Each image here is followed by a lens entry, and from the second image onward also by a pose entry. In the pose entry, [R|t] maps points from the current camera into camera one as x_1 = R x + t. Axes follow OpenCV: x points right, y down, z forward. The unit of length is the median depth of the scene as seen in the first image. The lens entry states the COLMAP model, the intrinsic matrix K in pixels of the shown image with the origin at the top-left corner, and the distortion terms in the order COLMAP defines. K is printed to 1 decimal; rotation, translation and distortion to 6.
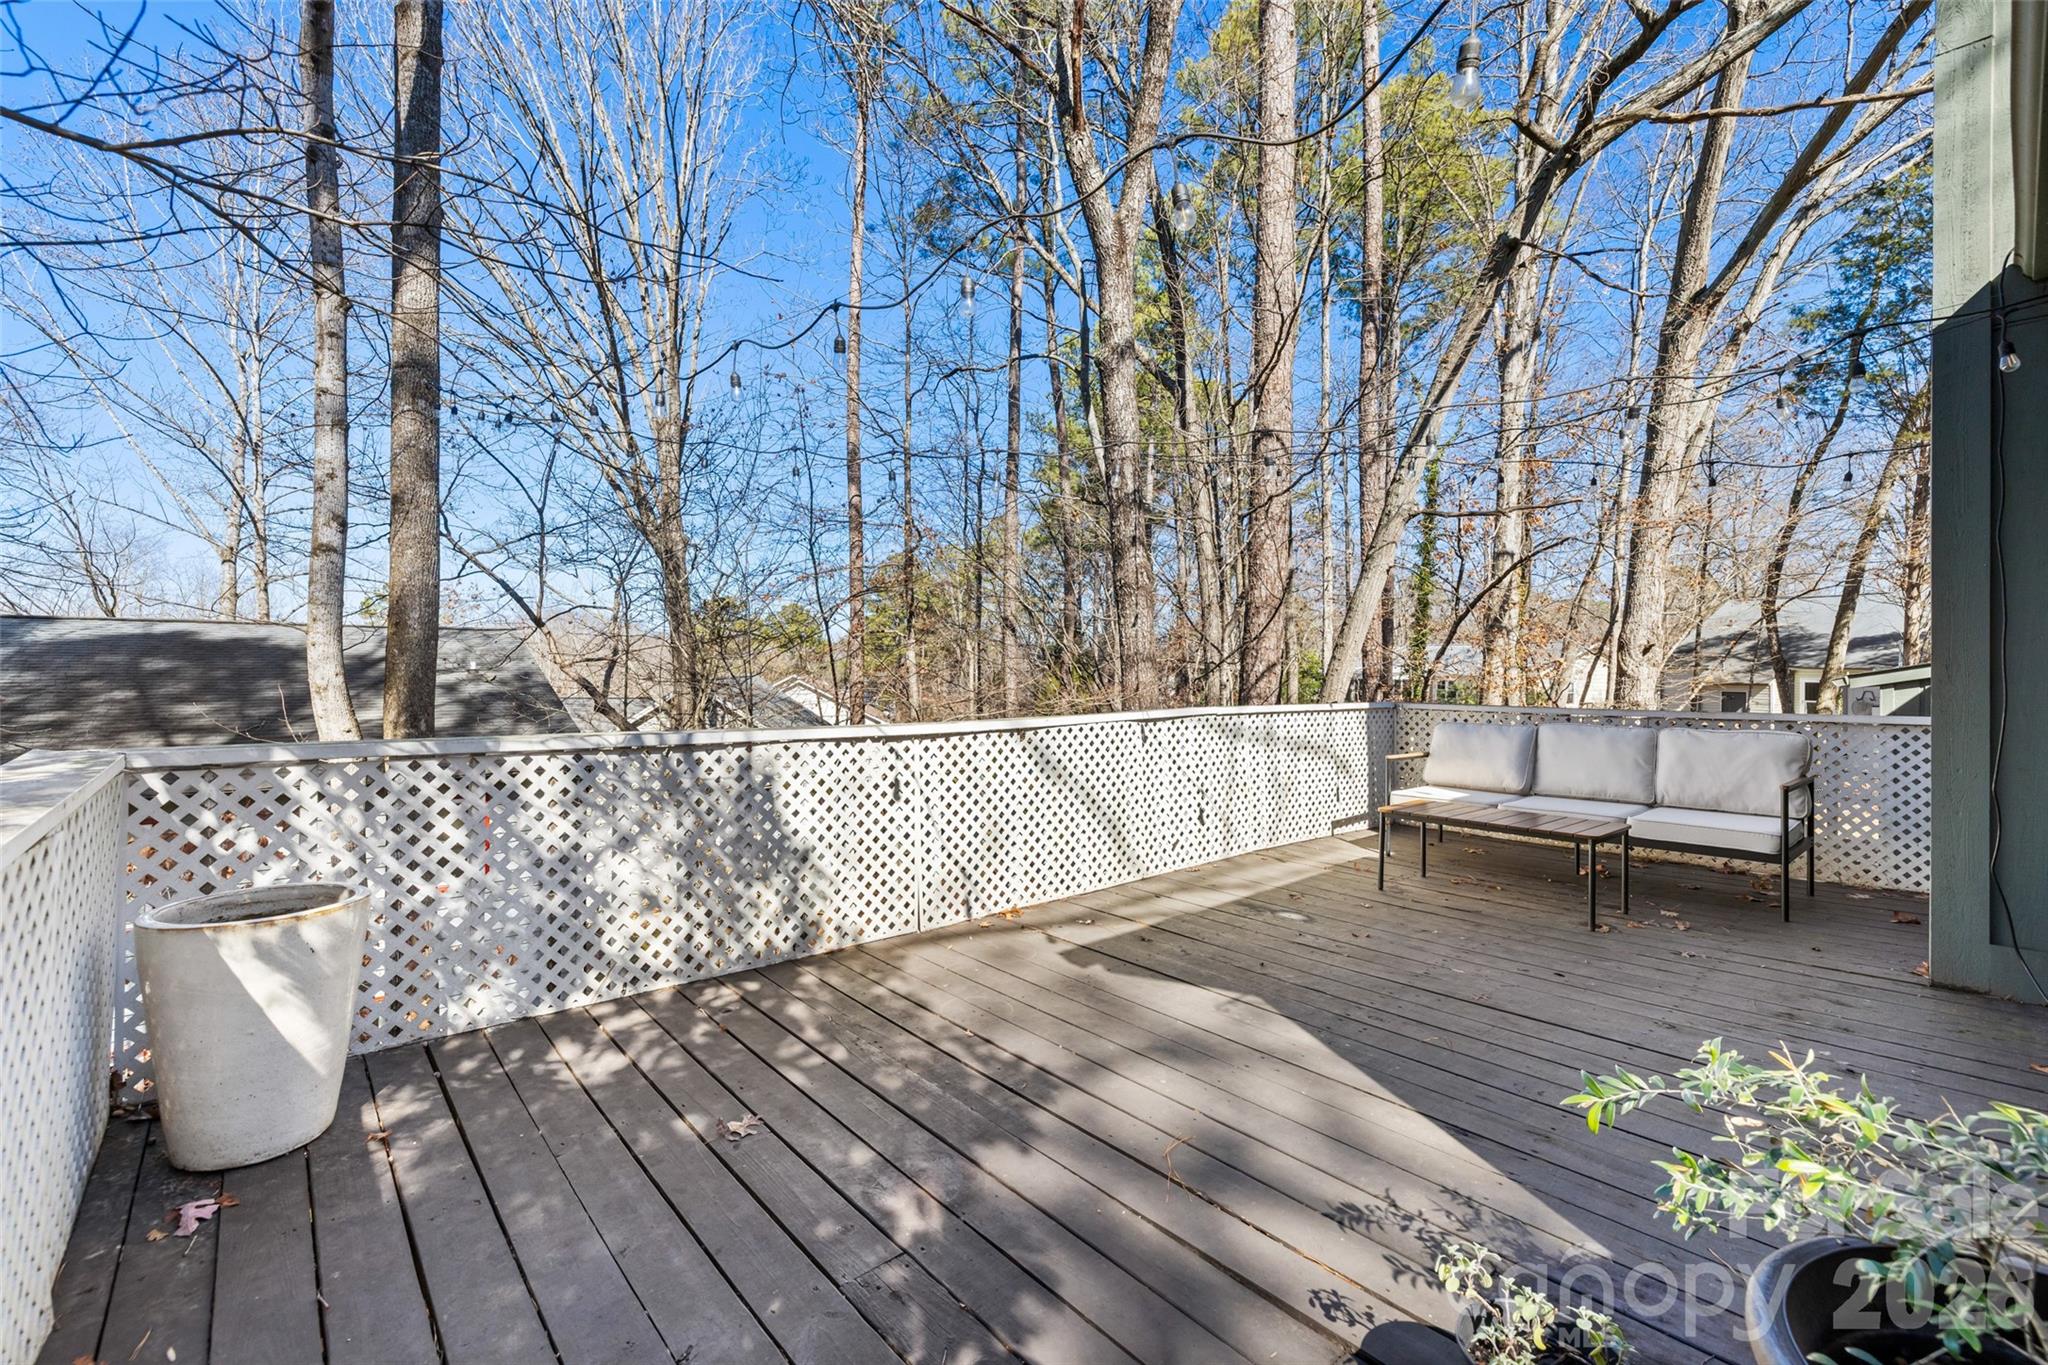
lens RADIAL K [[872.0, 0, 1022.6], [0, 872.0, 672.9], [0, 0, 1]] dist [0.001573, 0.000412]
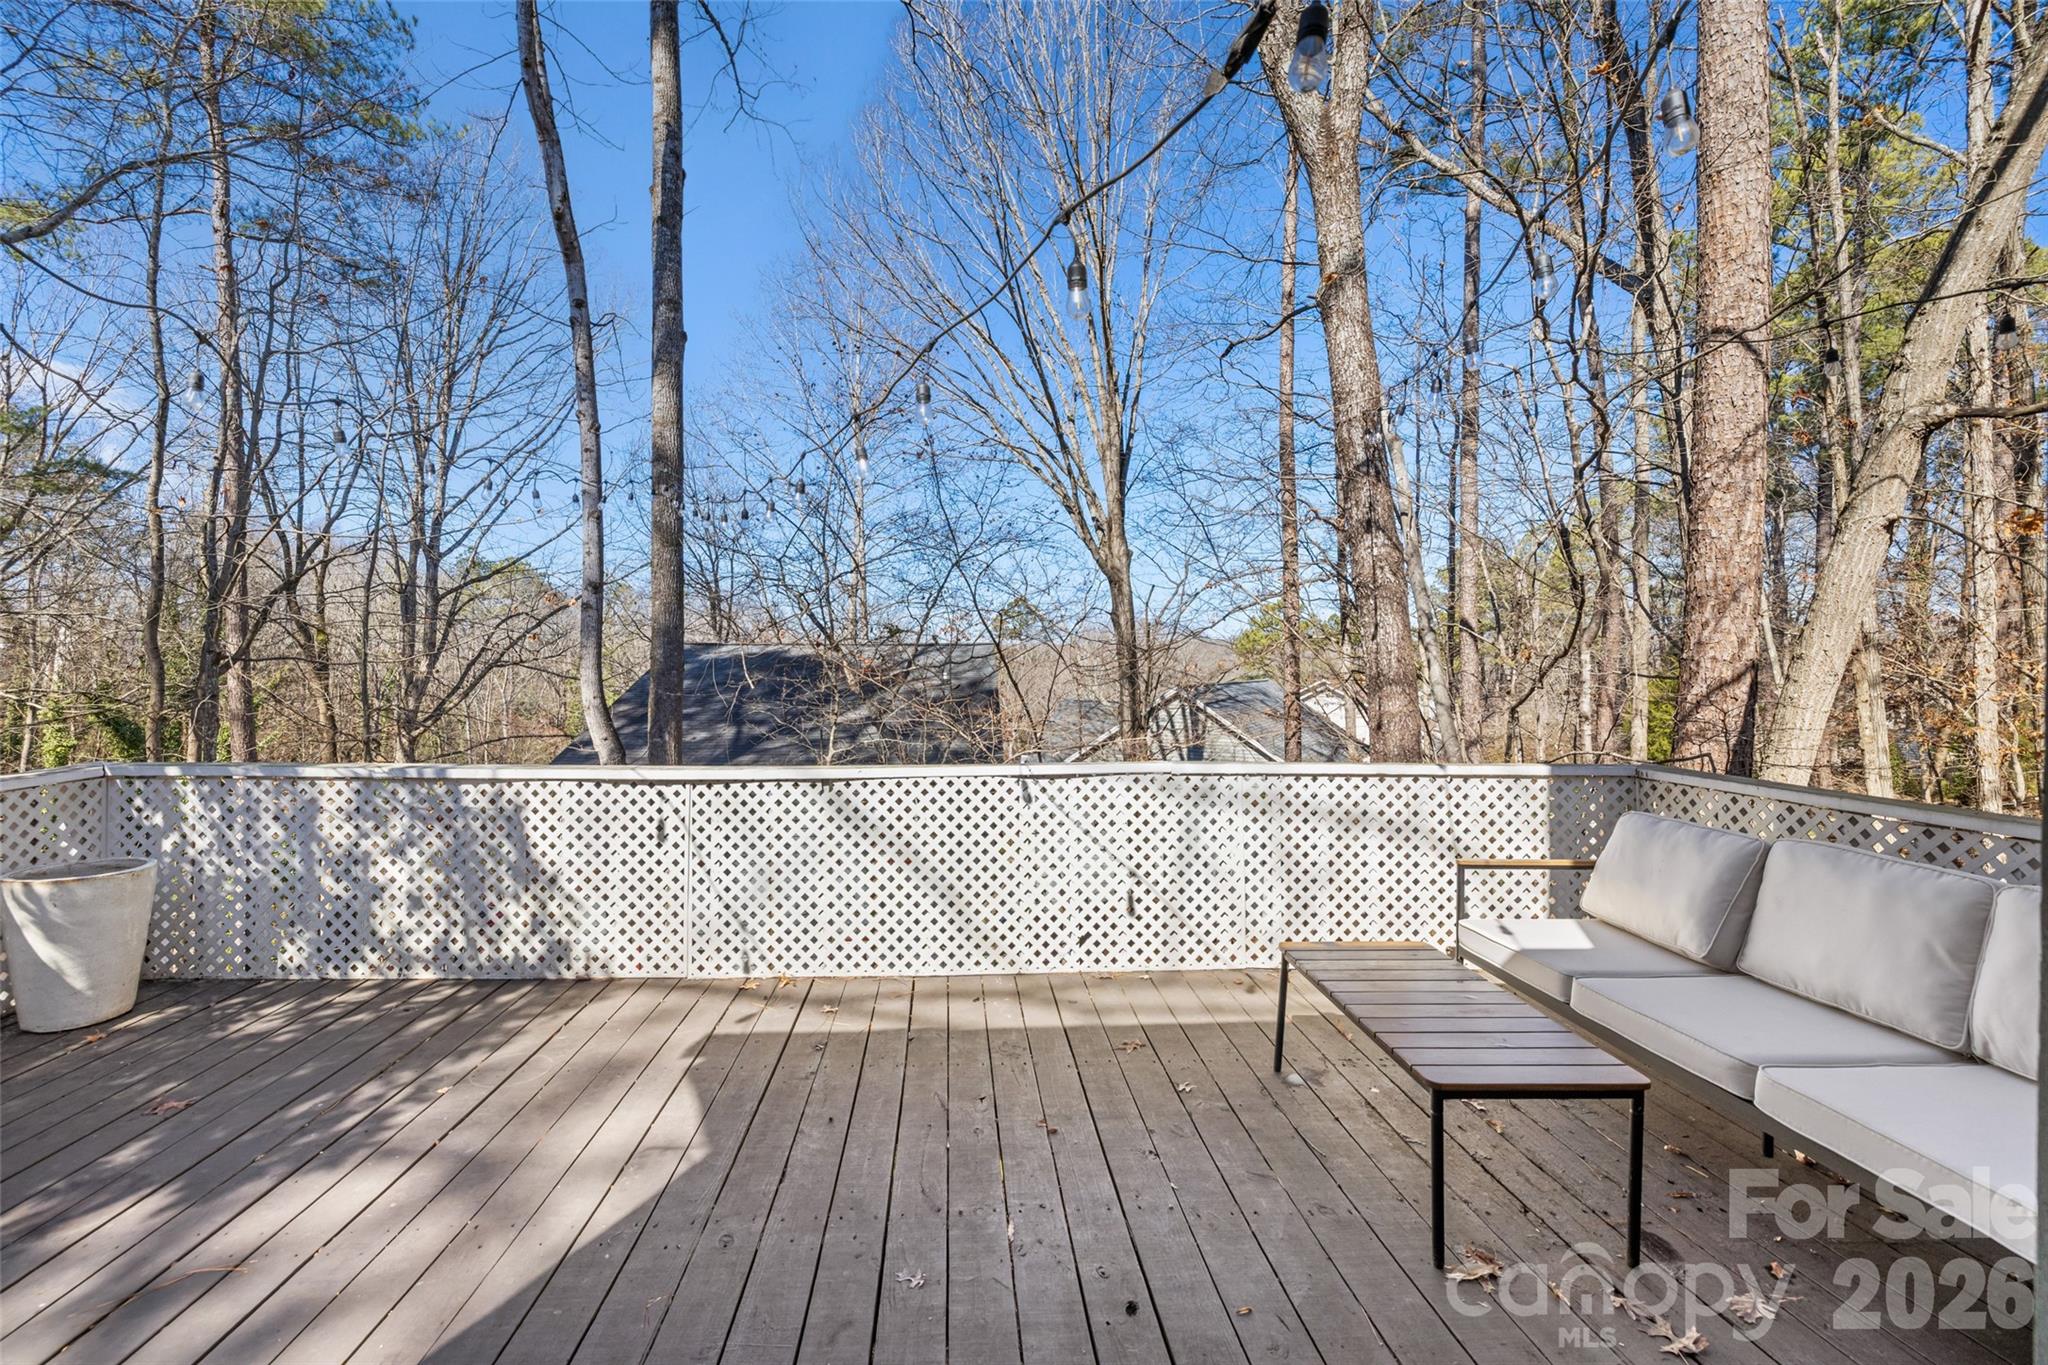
lens RADIAL K [[886.1, 0, 1023.4], [0, 886.1, 671.9], [0, 0, 1]] dist [-0.002337, 0.000261]
pose [[0.774095, 0.001147, -0.633068, 0.832815], [-0.000058, 0.999998, 0.001741, -0.055527], [0.633069, -0.001311, 0.774094, 0.467312]]
